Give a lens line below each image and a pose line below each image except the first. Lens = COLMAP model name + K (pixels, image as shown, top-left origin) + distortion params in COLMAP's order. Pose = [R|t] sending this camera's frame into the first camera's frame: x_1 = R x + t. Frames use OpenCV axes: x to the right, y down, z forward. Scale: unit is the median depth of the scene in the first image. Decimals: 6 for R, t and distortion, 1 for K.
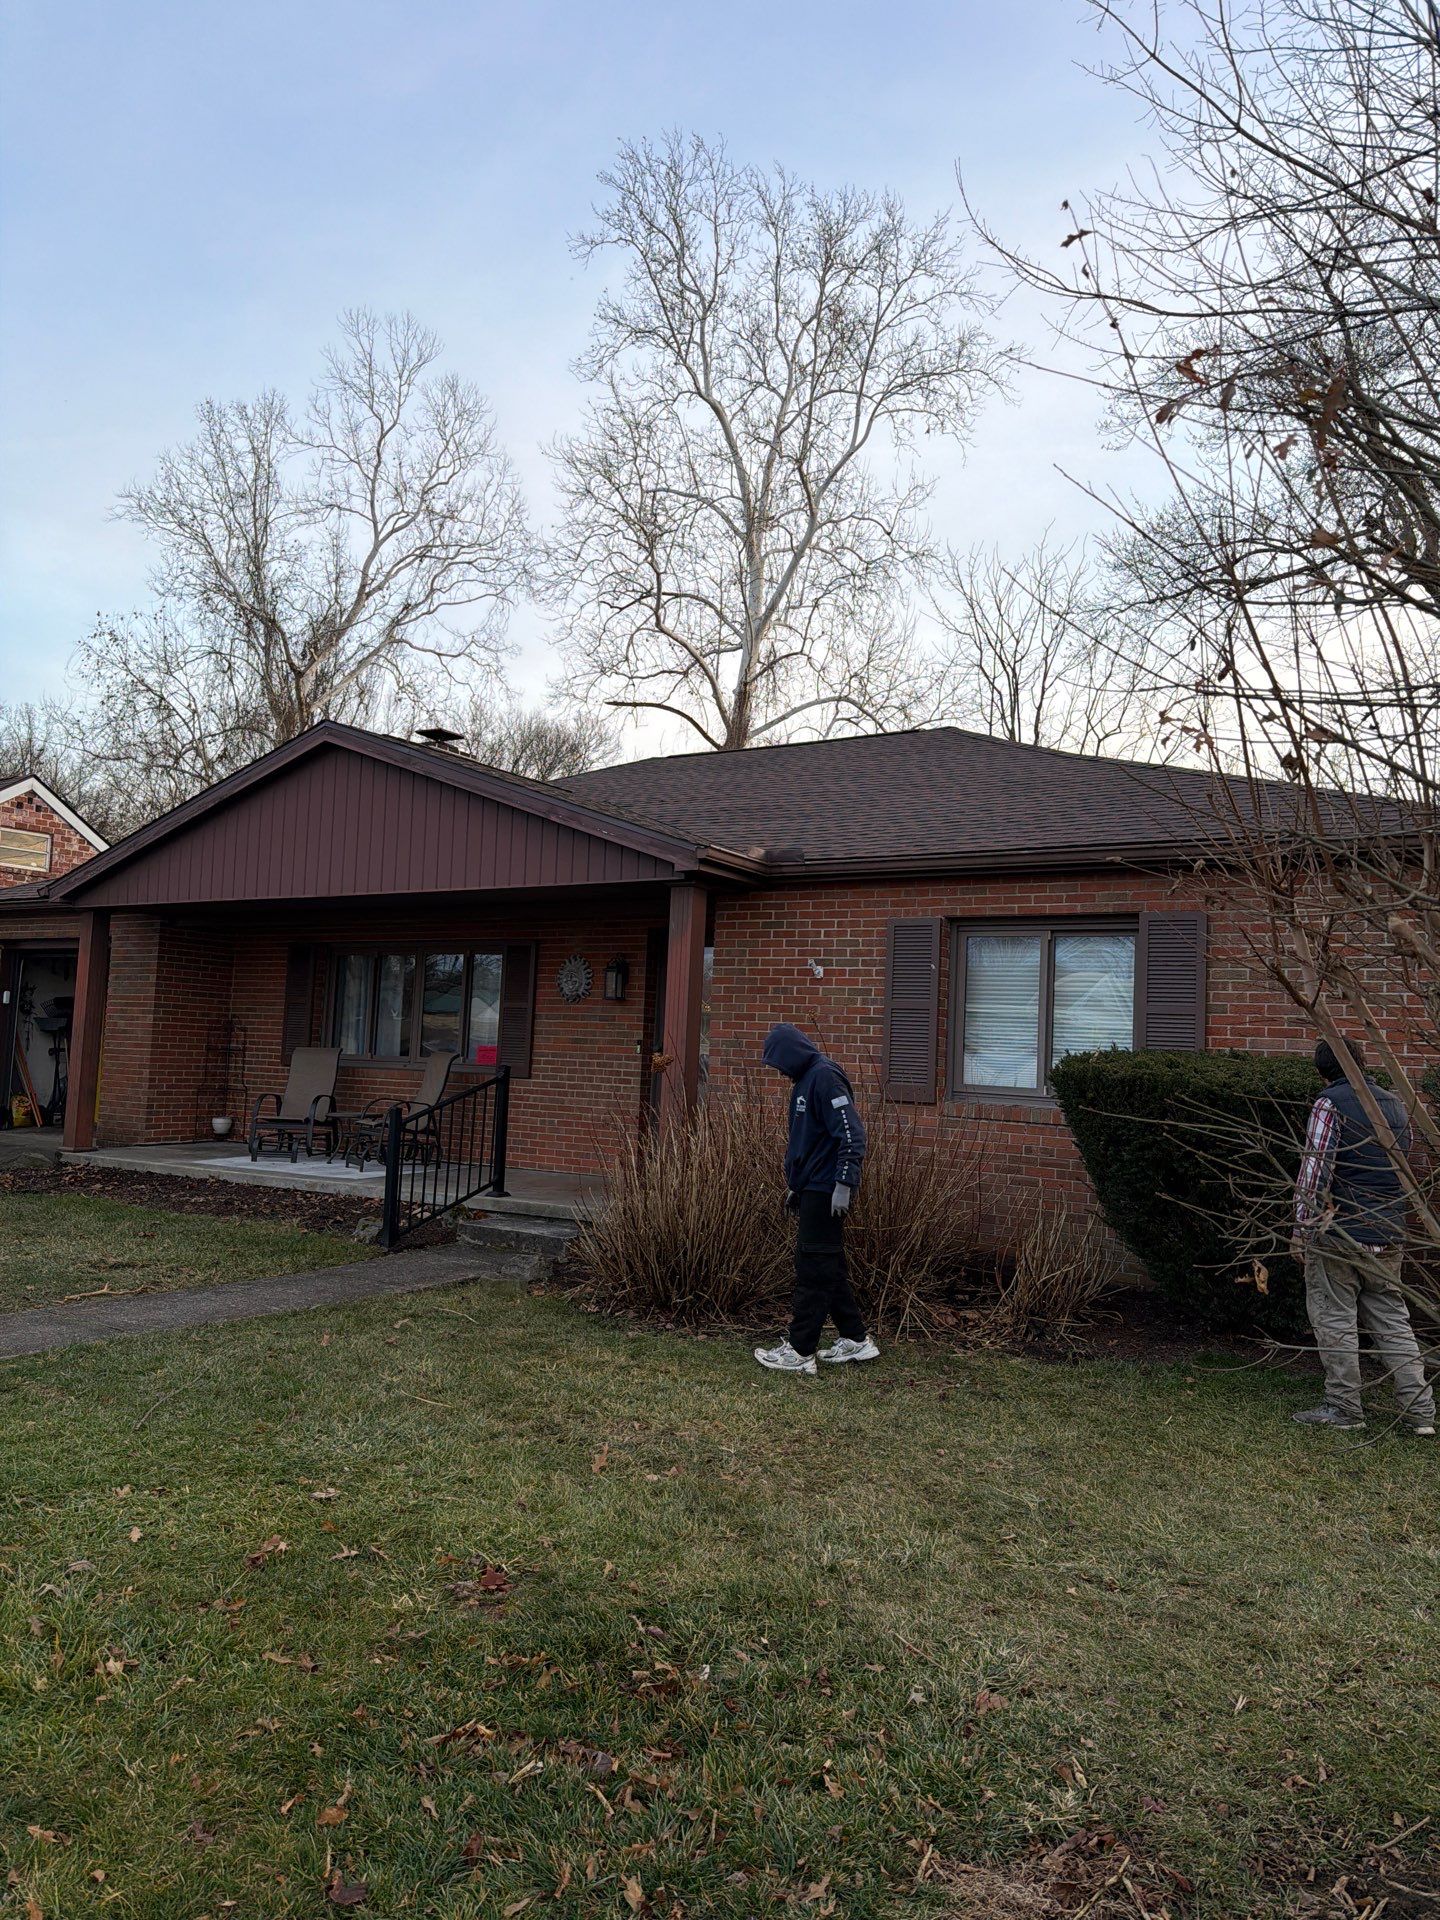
lens RADIAL K [[1366.1, 0, 720.0], [0, 1366.1, 960.0], [0, 0, 1]] dist [0.059912, -0.070181]
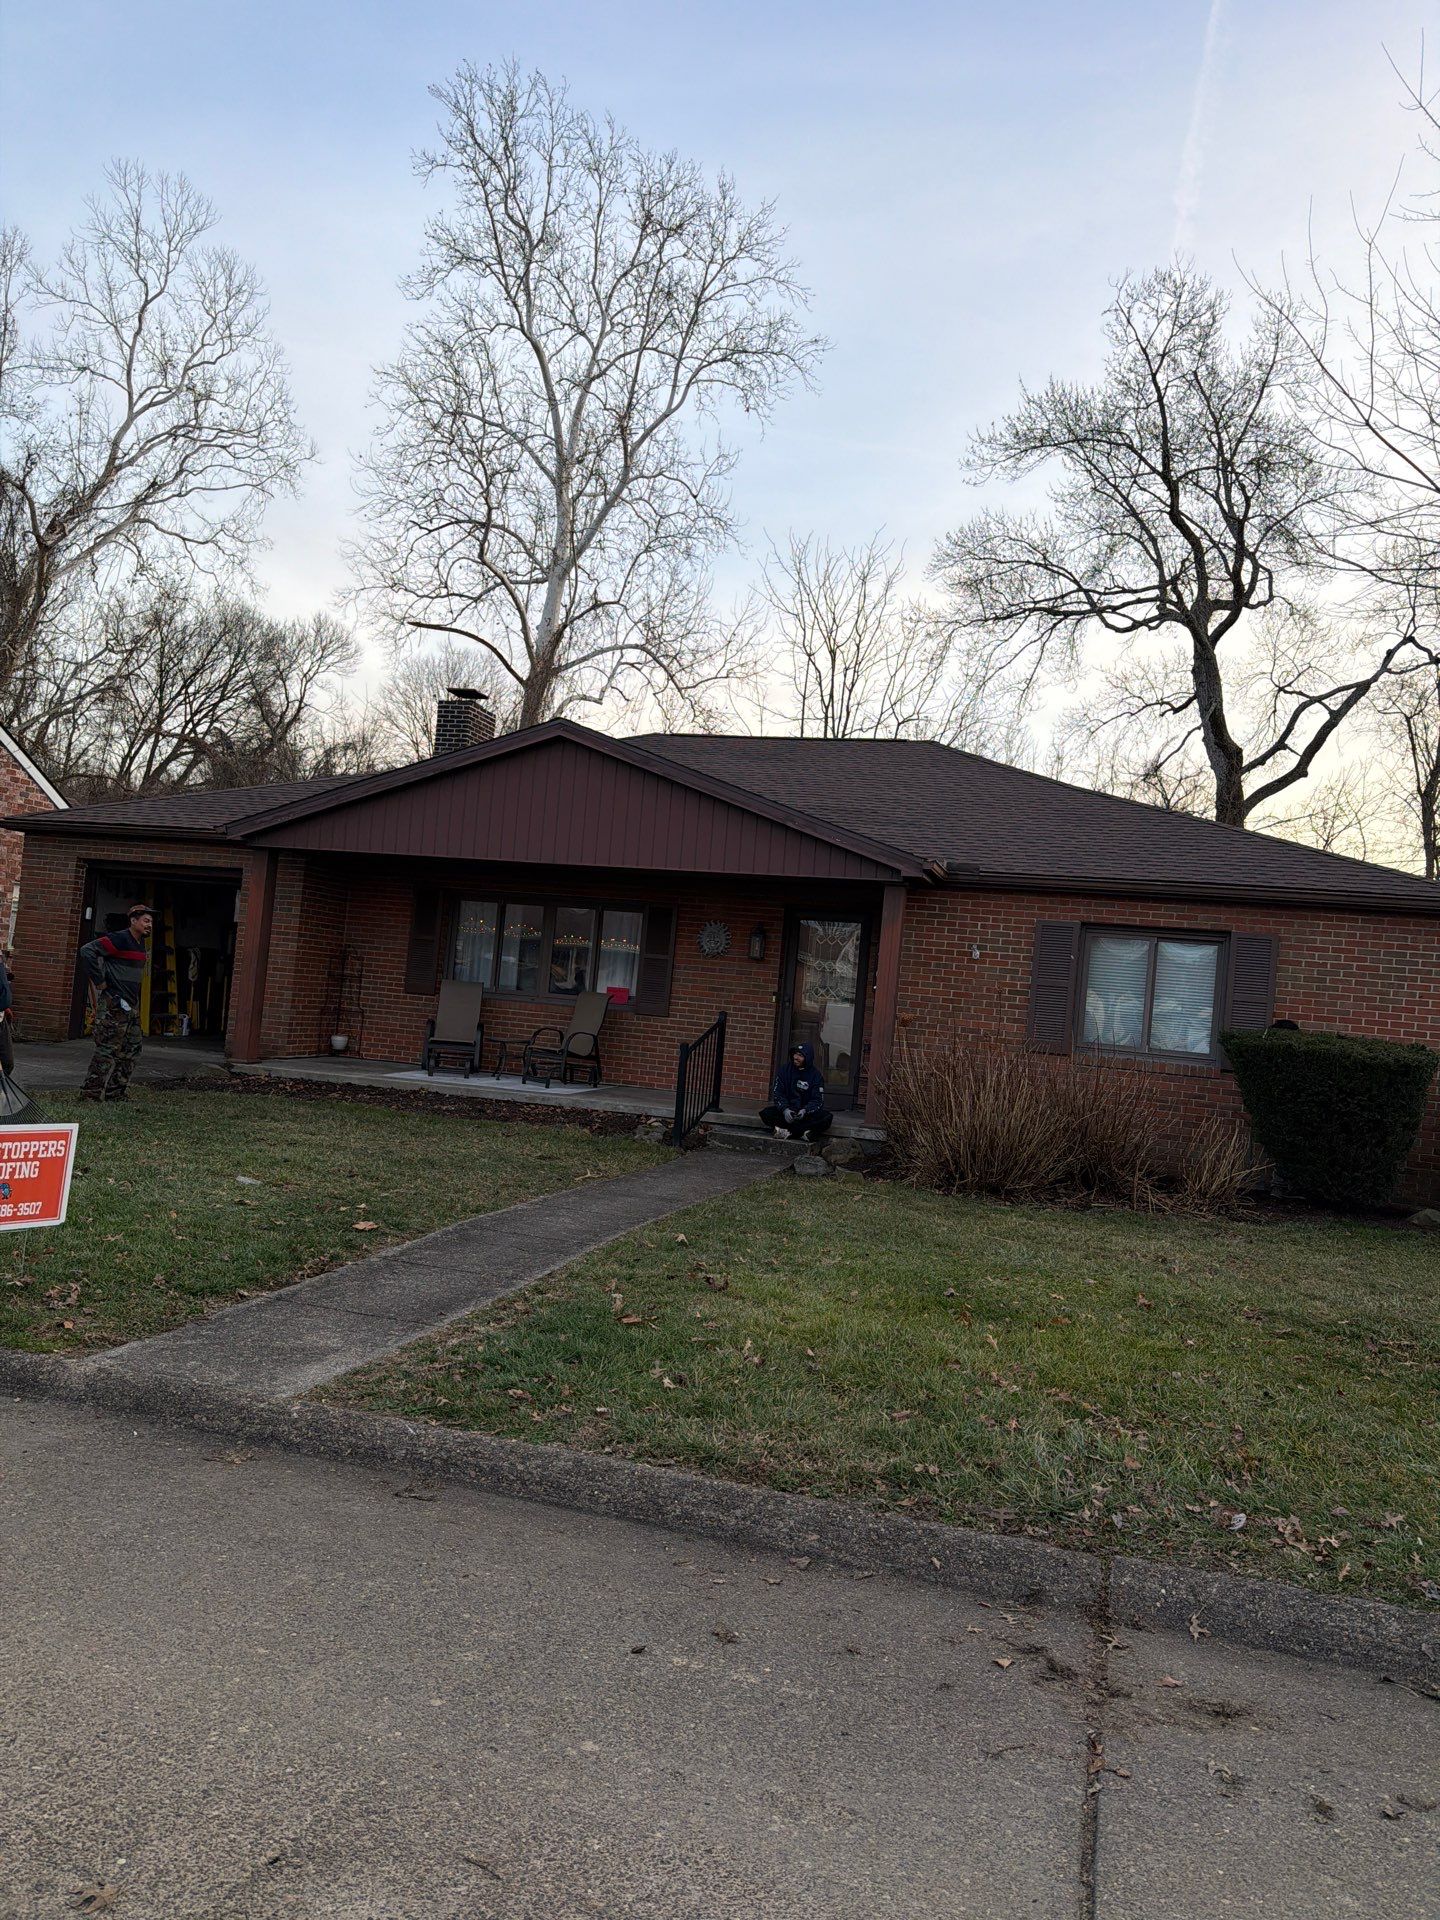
lens RADIAL K [[1366.1, 0, 720.0], [0, 1366.1, 960.0], [0, 0, 1]] dist [0.059912, -0.070181]
pose [[0.963170, 0.049286, 0.264336, -0.121531], [-0.065411, 0.996474, 0.052545, -0.009192], [-0.260814, -0.067900, 0.962998, -0.055200]]
